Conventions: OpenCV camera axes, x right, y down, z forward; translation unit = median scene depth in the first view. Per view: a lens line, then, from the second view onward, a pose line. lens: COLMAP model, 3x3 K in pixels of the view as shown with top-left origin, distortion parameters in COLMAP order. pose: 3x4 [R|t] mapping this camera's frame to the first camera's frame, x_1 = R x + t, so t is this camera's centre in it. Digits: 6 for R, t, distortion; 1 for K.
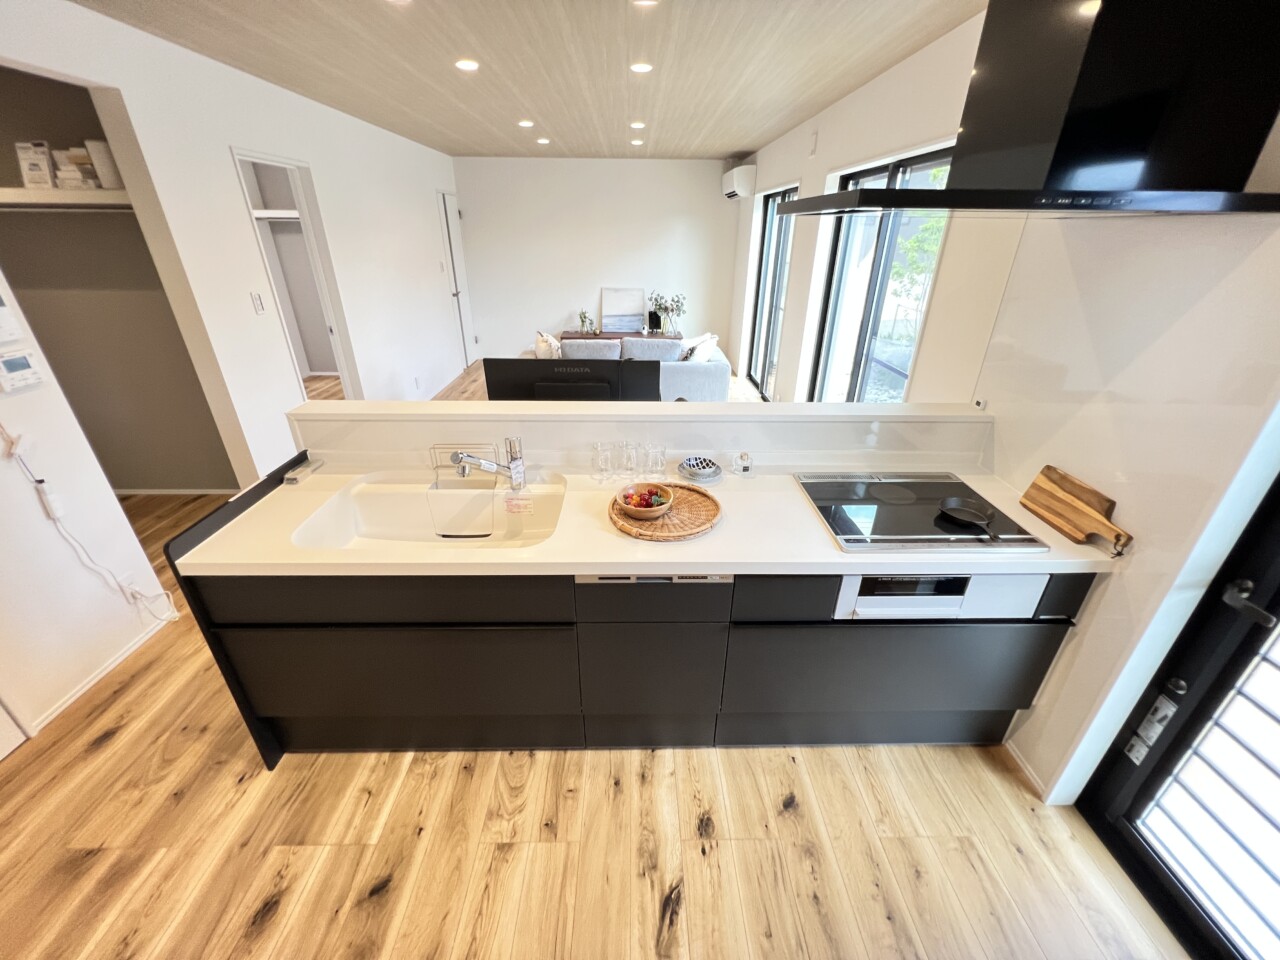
lens RADIAL K [[508.3, 0, 644.7], [0, 508.3, 477.5], [0, 0, 1]] dist [-0.001443, 0.000907]
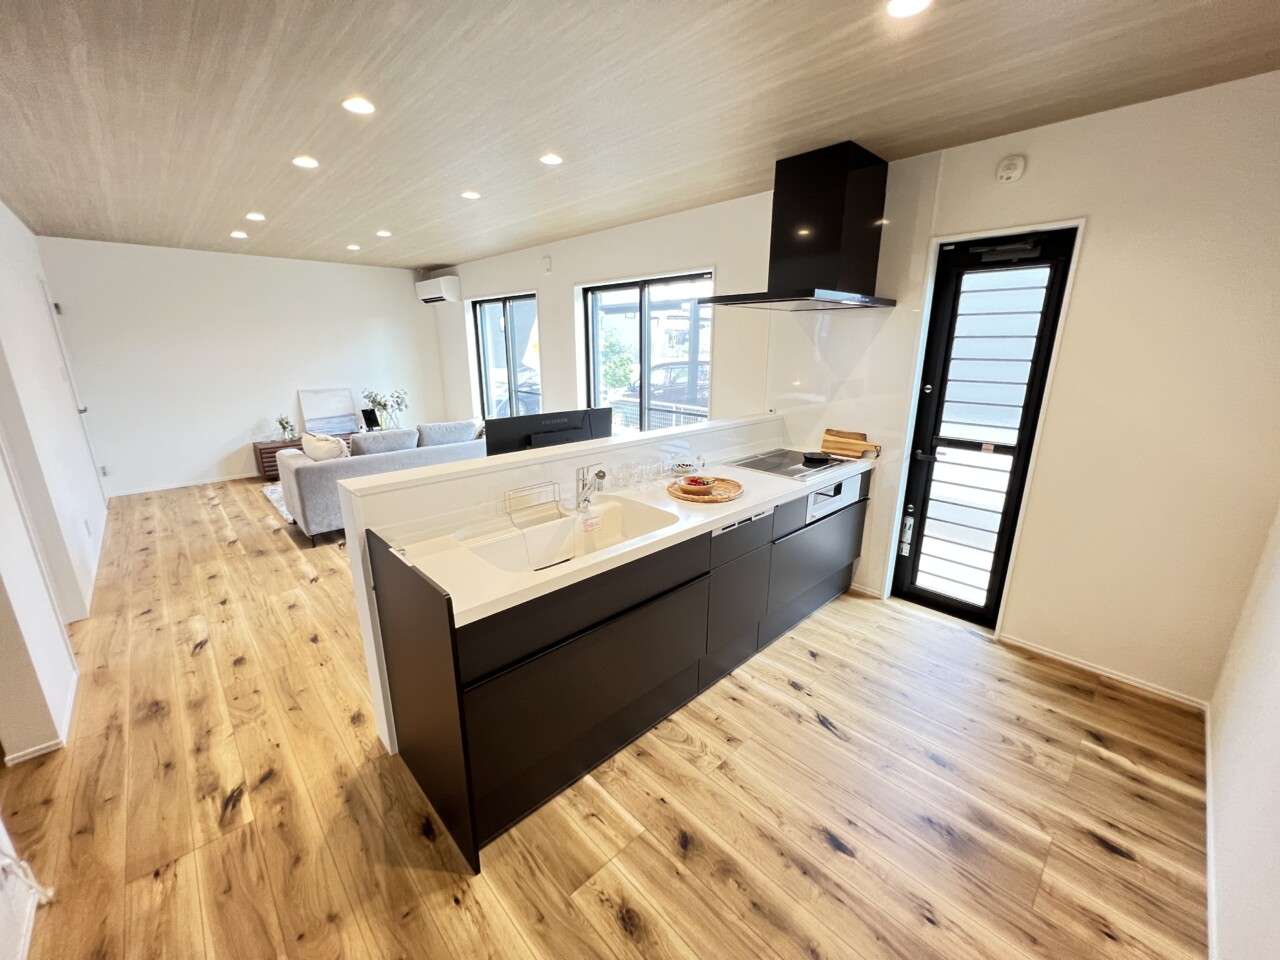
lens RADIAL K [[508.3, 0, 641.7], [0, 508.3, 474.5], [0, 0, 1]] dist [-0.001443, 0.000907]
pose [[0.739300, -0.178333, 0.649333, -0.994149], [0.299948, 0.950558, -0.080444, 0.082220], [-0.602882, 0.254238, 0.756238, -0.001060]]
